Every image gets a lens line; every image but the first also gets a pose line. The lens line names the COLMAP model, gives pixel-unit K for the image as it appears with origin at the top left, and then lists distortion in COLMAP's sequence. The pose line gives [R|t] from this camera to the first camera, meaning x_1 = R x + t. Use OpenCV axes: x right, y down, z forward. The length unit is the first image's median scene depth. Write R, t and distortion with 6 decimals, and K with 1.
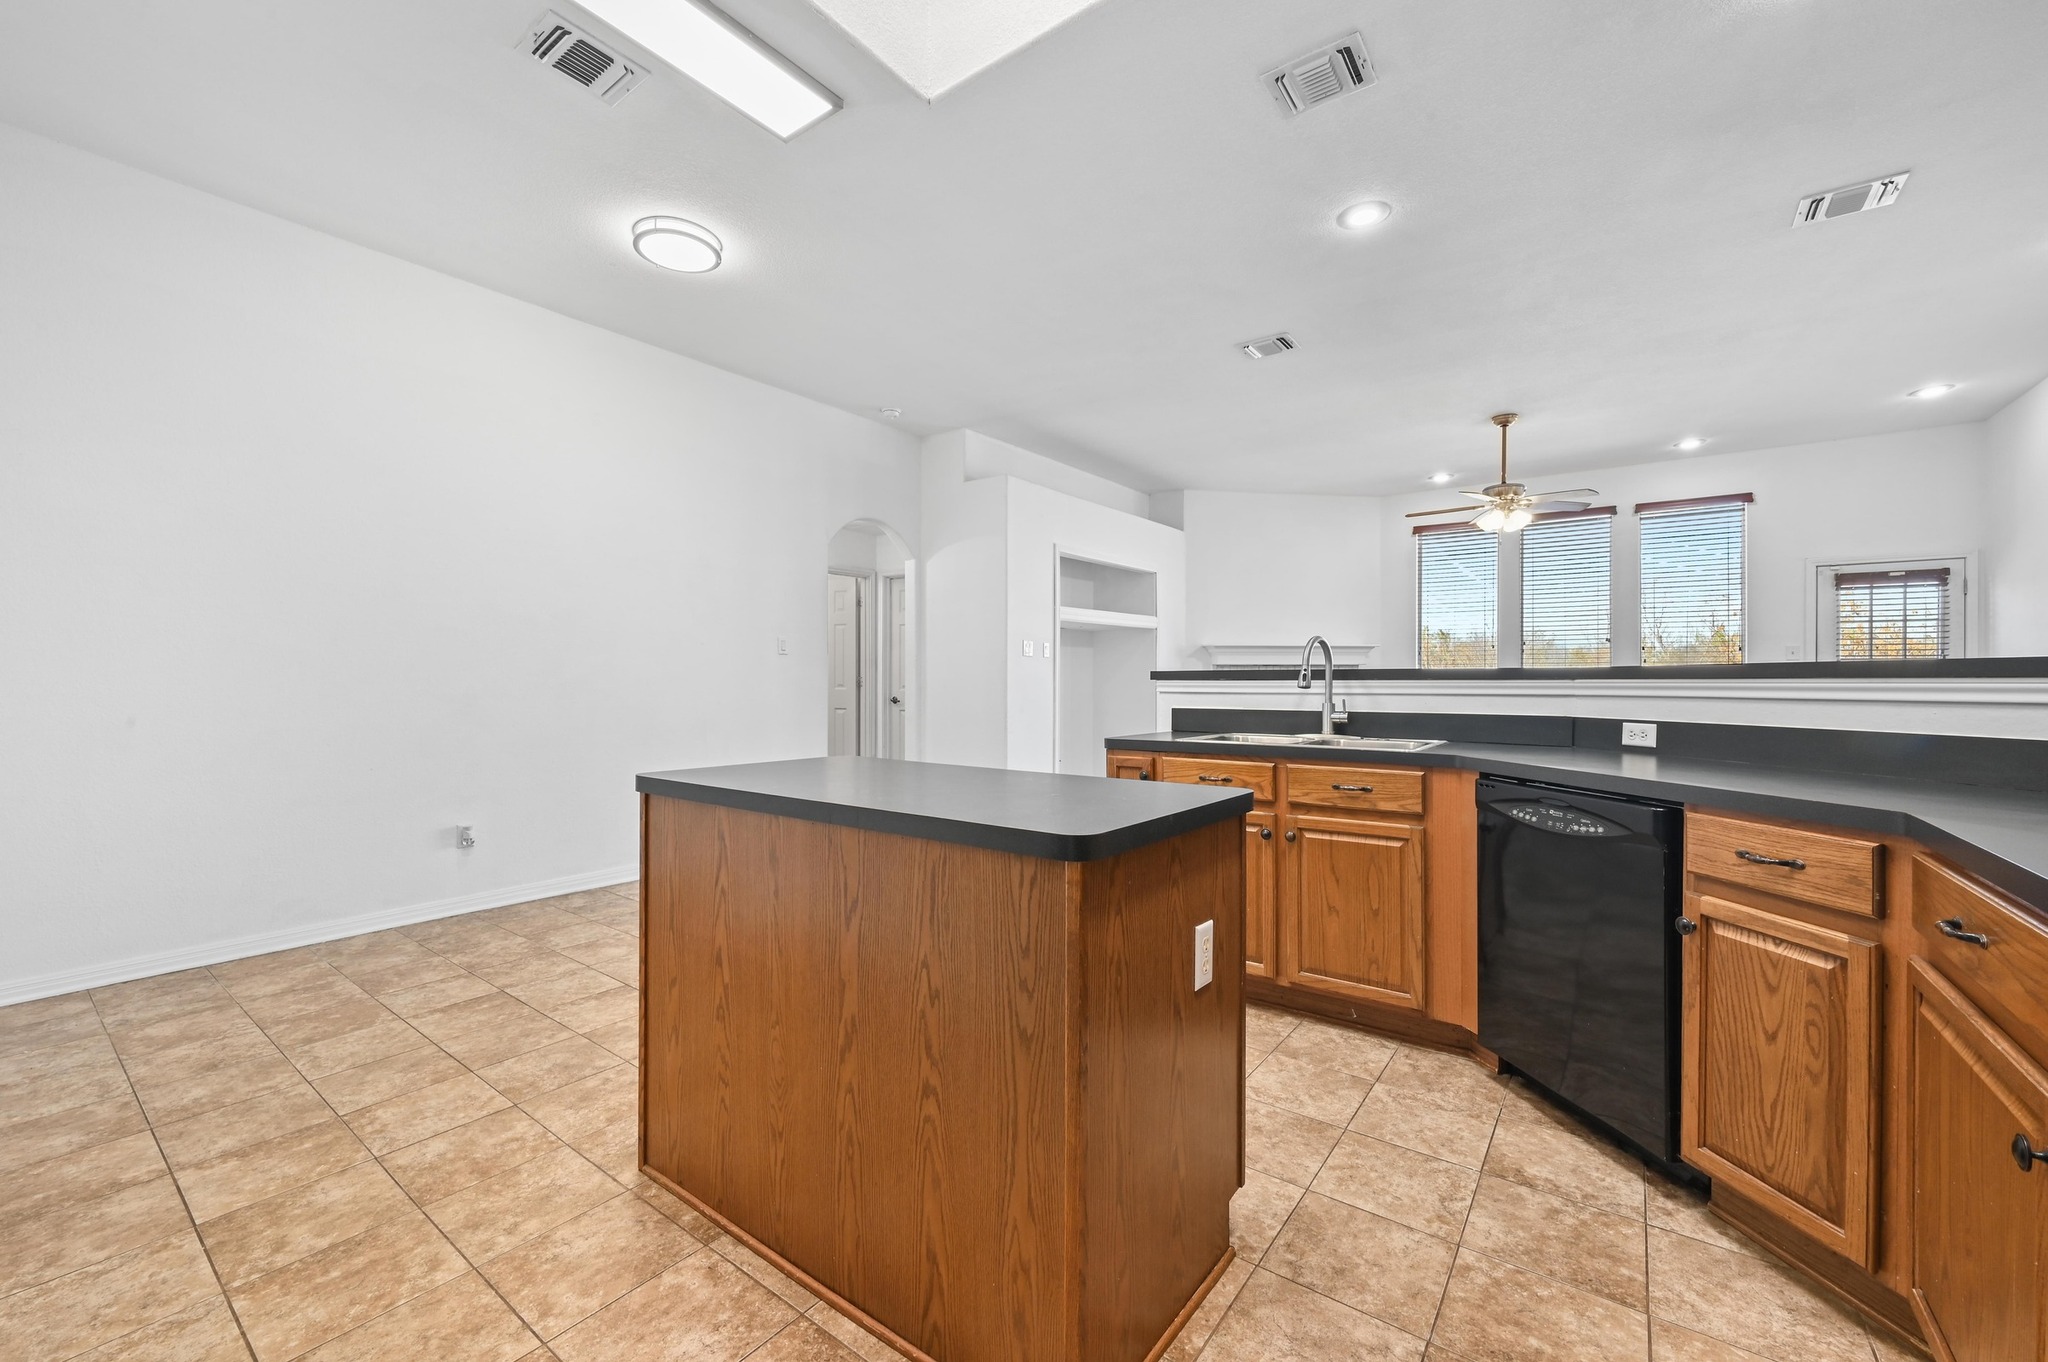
lens RADIAL K [[808.9, 0, 1025.5], [0, 808.9, 684.4], [0, 0, 1]] dist [0.001291, 0.000431]
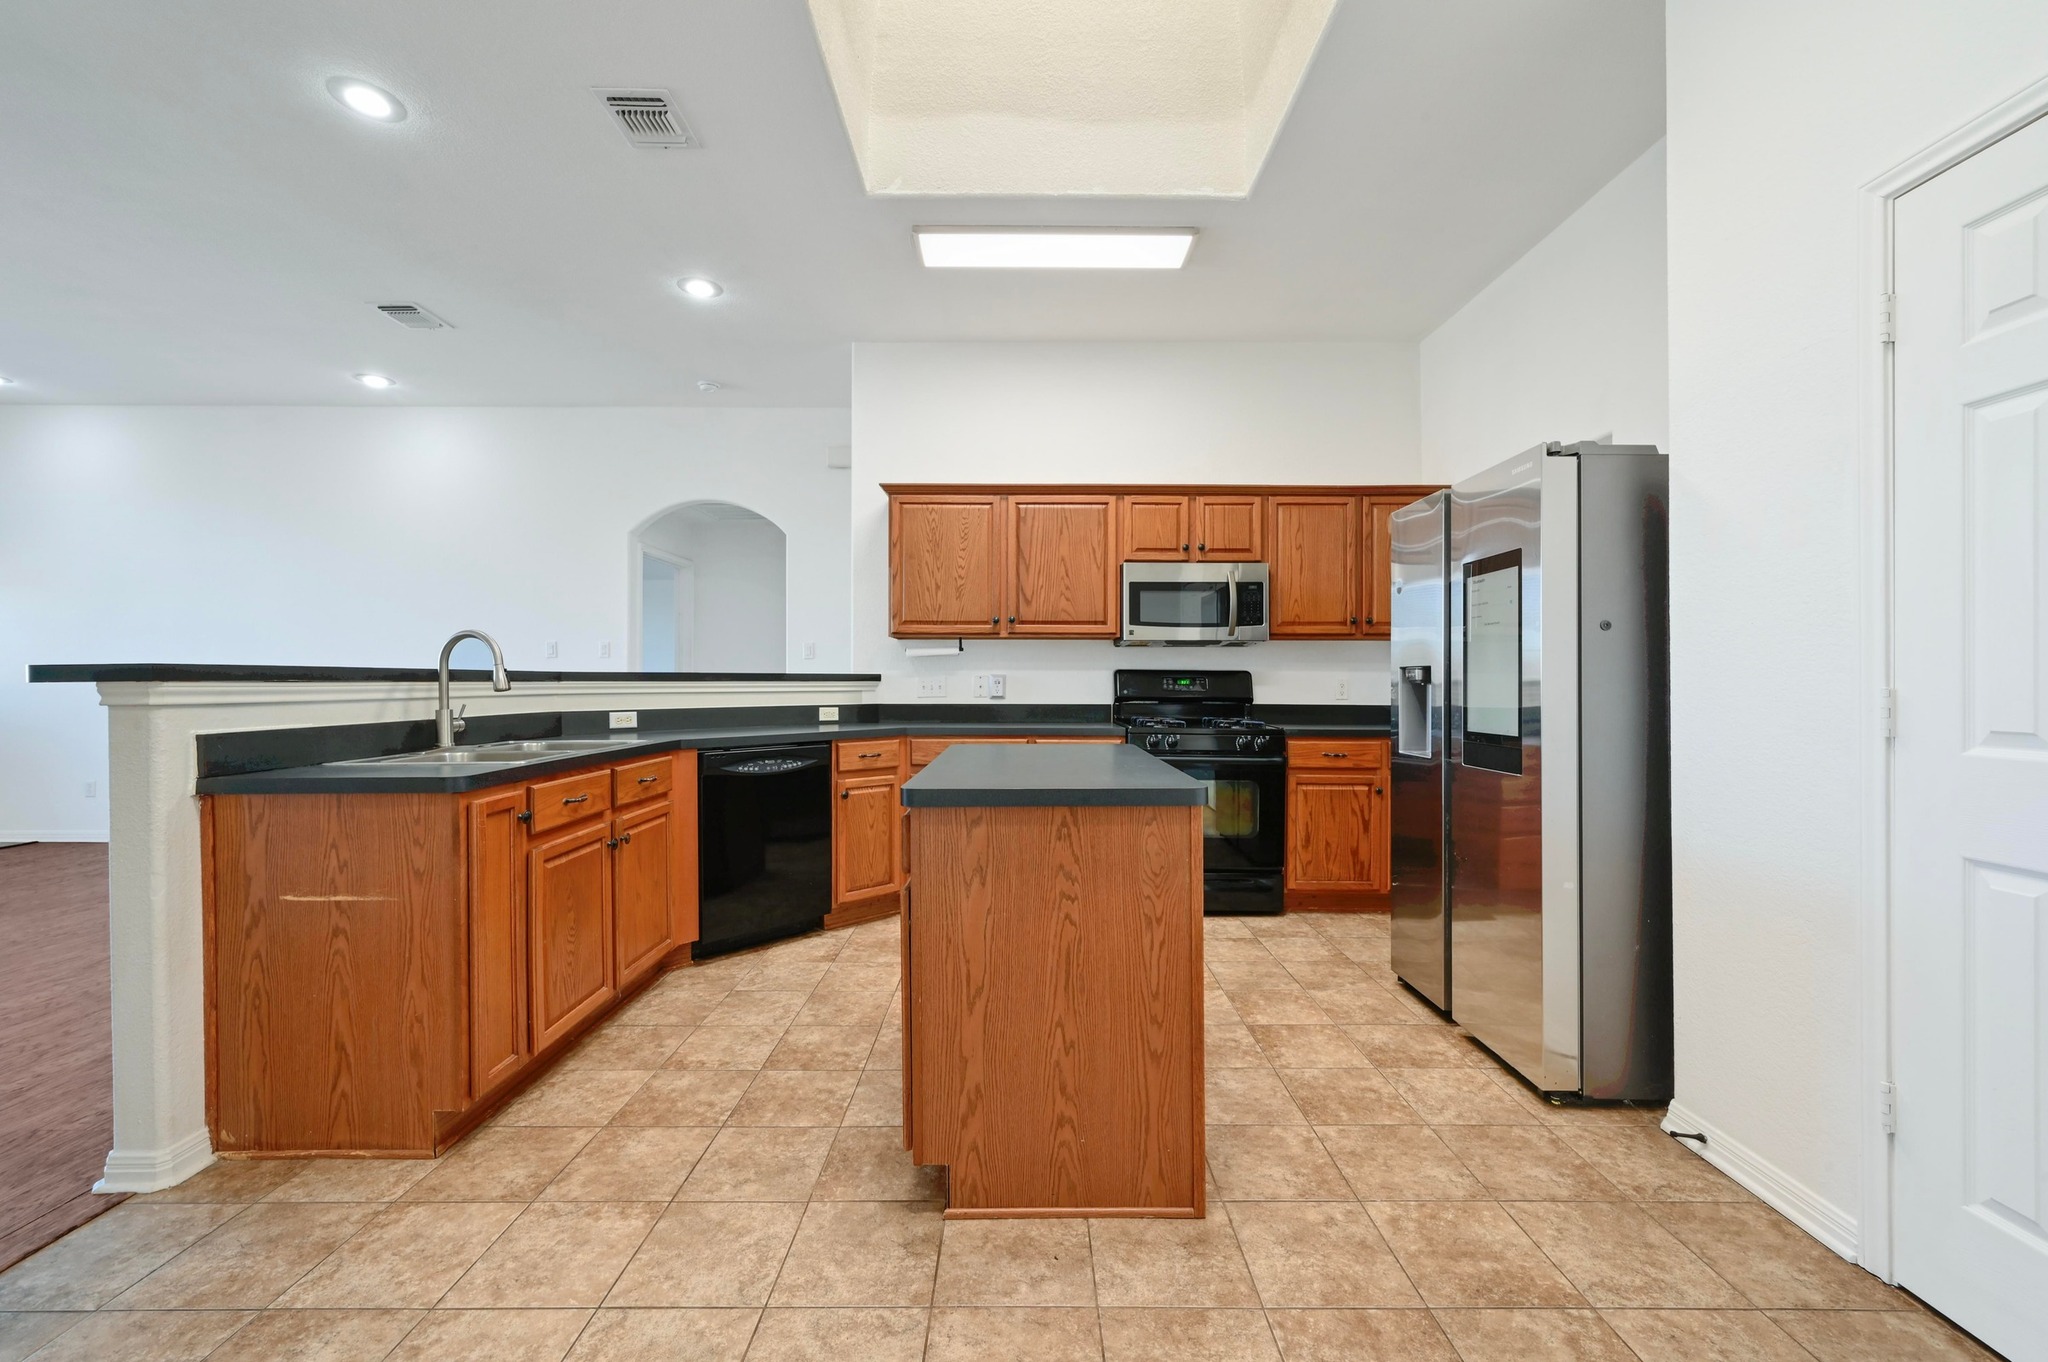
lens RADIAL K [[808.9, 0, 1025.5], [0, 808.9, 684.4], [0, 0, 1]] dist [0.001291, 0.000431]
pose [[-0.602869, -0.003223, 0.797833, -1.054522], [0.001074, 0.999988, 0.004851, -0.009465], [-0.797839, 0.003781, -0.602858, 1.666086]]
